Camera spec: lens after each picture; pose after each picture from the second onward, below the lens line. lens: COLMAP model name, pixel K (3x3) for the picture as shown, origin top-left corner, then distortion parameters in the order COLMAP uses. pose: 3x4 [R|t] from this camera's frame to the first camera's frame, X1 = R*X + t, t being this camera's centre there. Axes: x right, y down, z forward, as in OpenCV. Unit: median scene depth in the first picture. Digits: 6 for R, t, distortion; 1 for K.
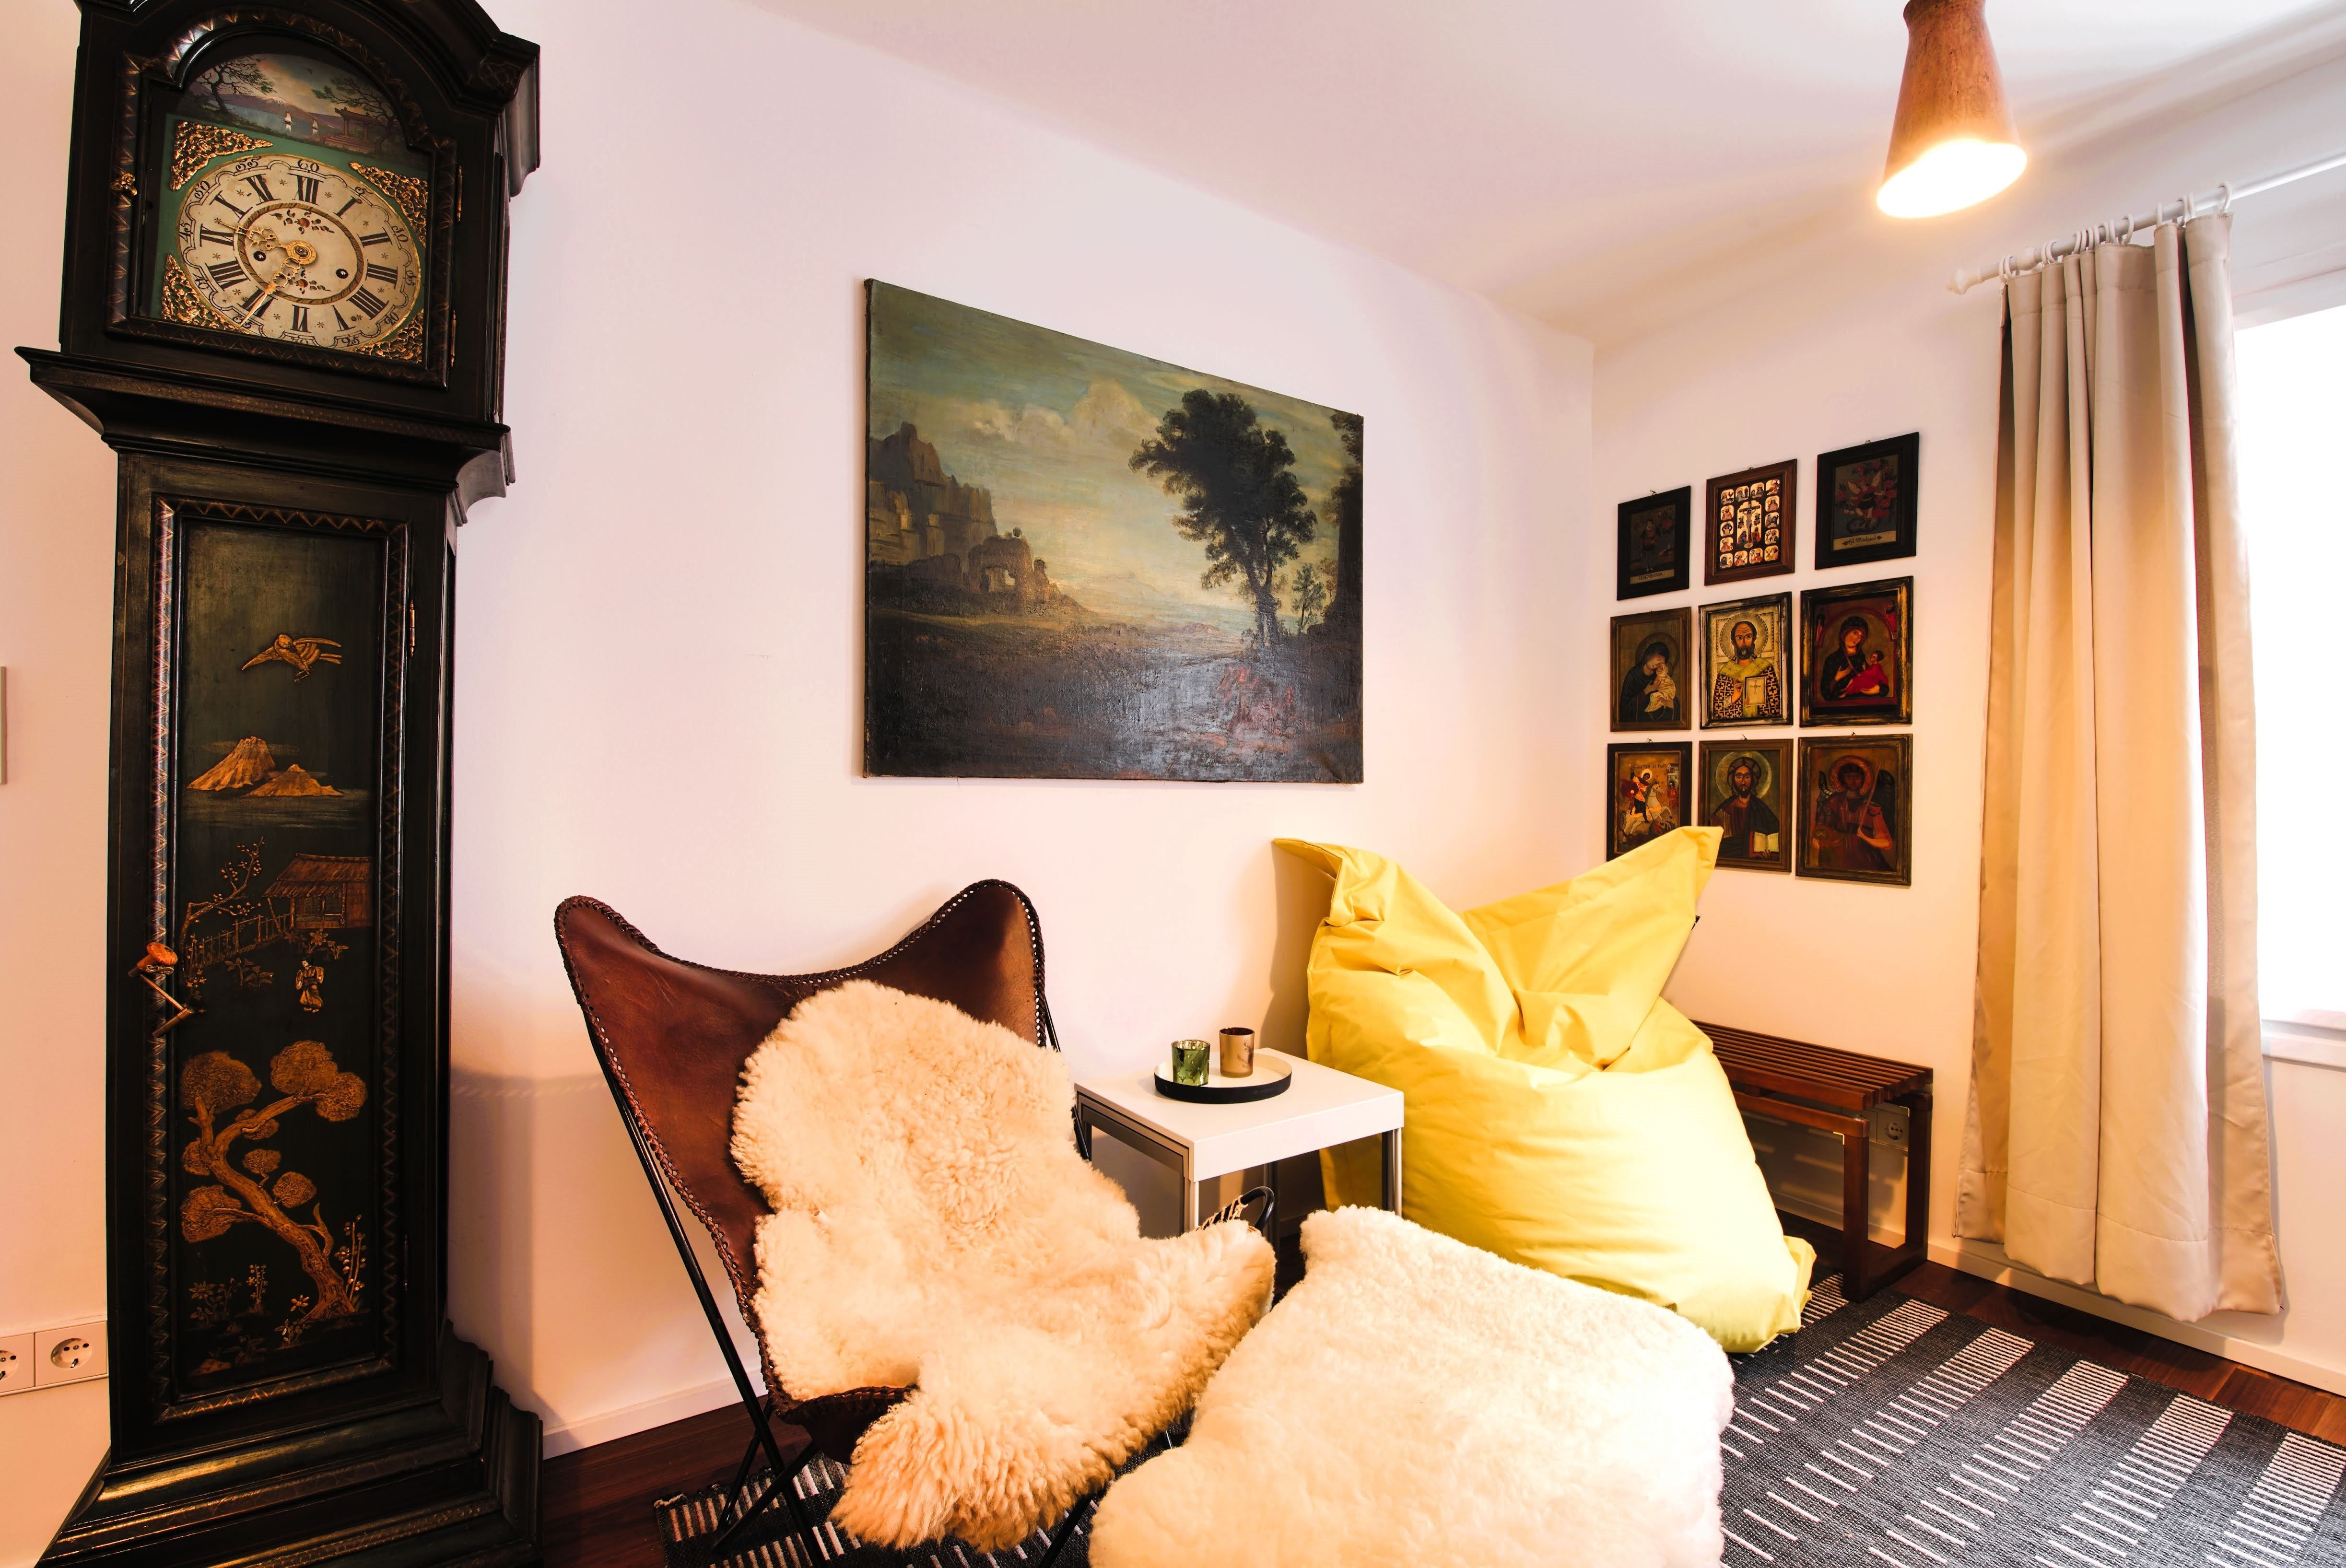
lens RADIAL K [[1017.8, 0, 1176.1], [0, 1017.8, 787.2], [0, 0, 1]] dist [-0.000922, -0.011757]
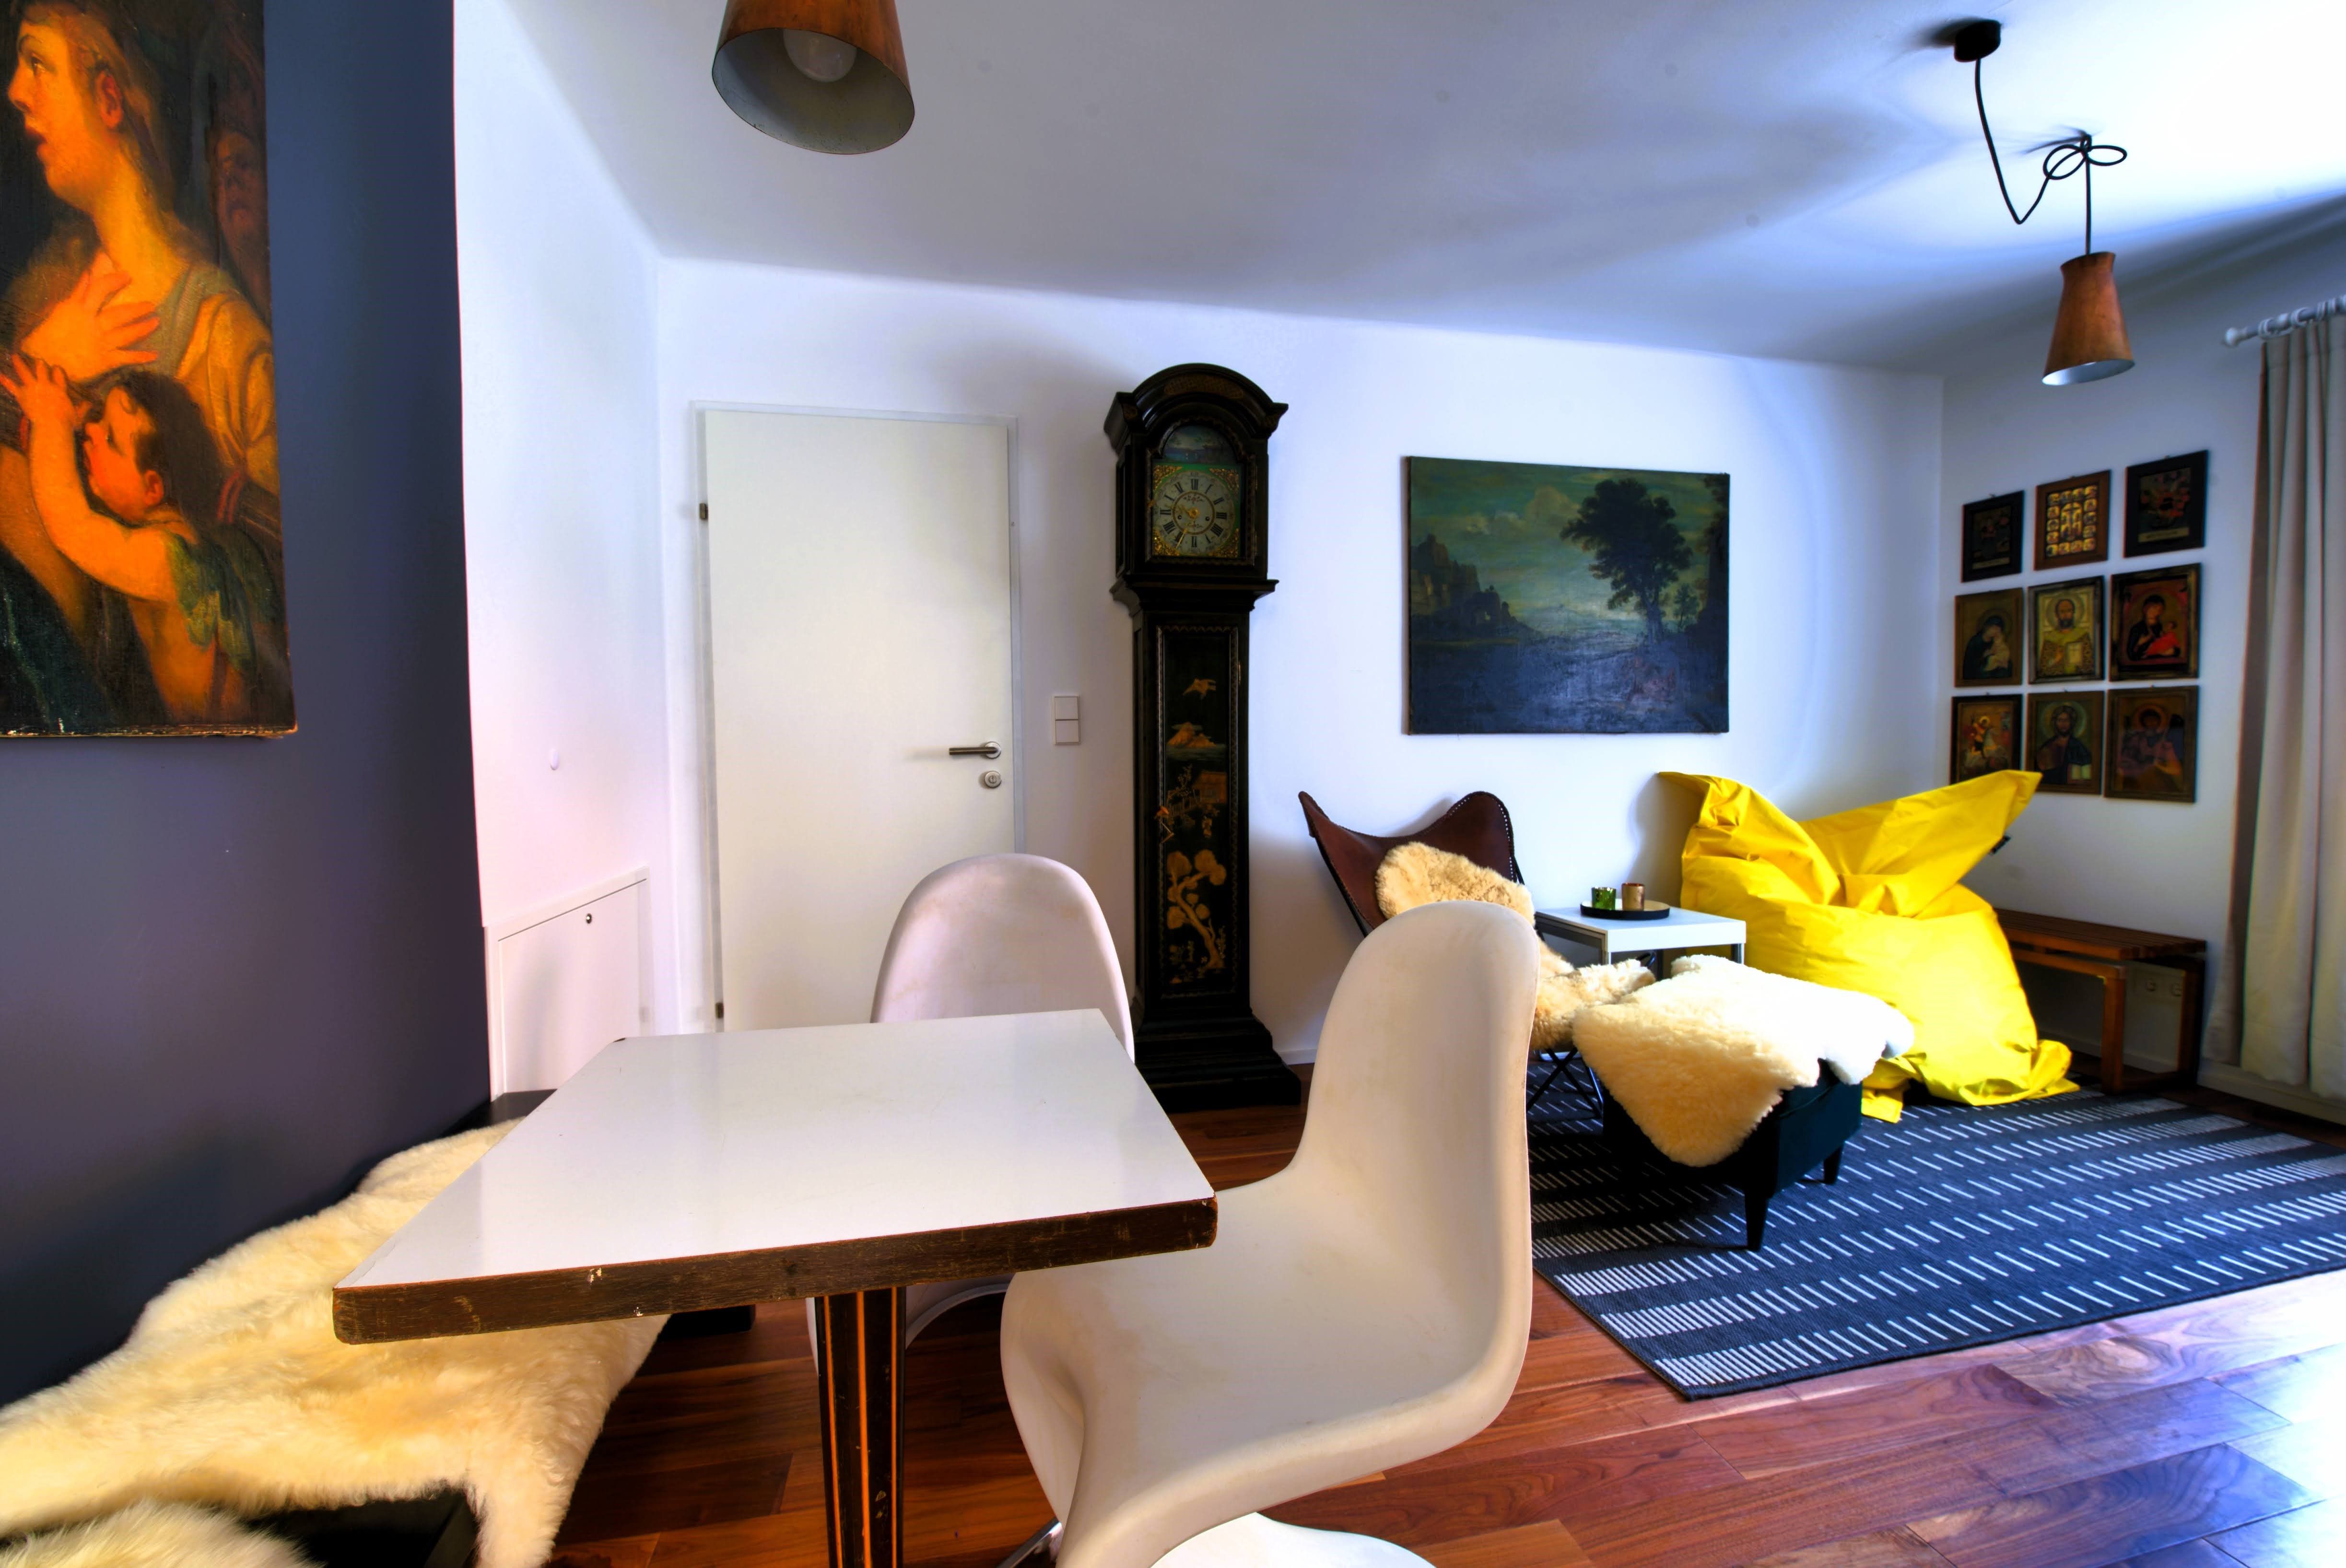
lens RADIAL K [[1017.8, 0, 1176.1], [0, 1017.8, 787.2], [0, 0, 1]] dist [-0.000922, -0.011757]
pose [[0.935835, -0.001756, -0.352434, -0.043437], [0.017111, 0.999035, 0.040458, 0.002699], [0.352023, -0.043892, 0.934962, -0.663275]]
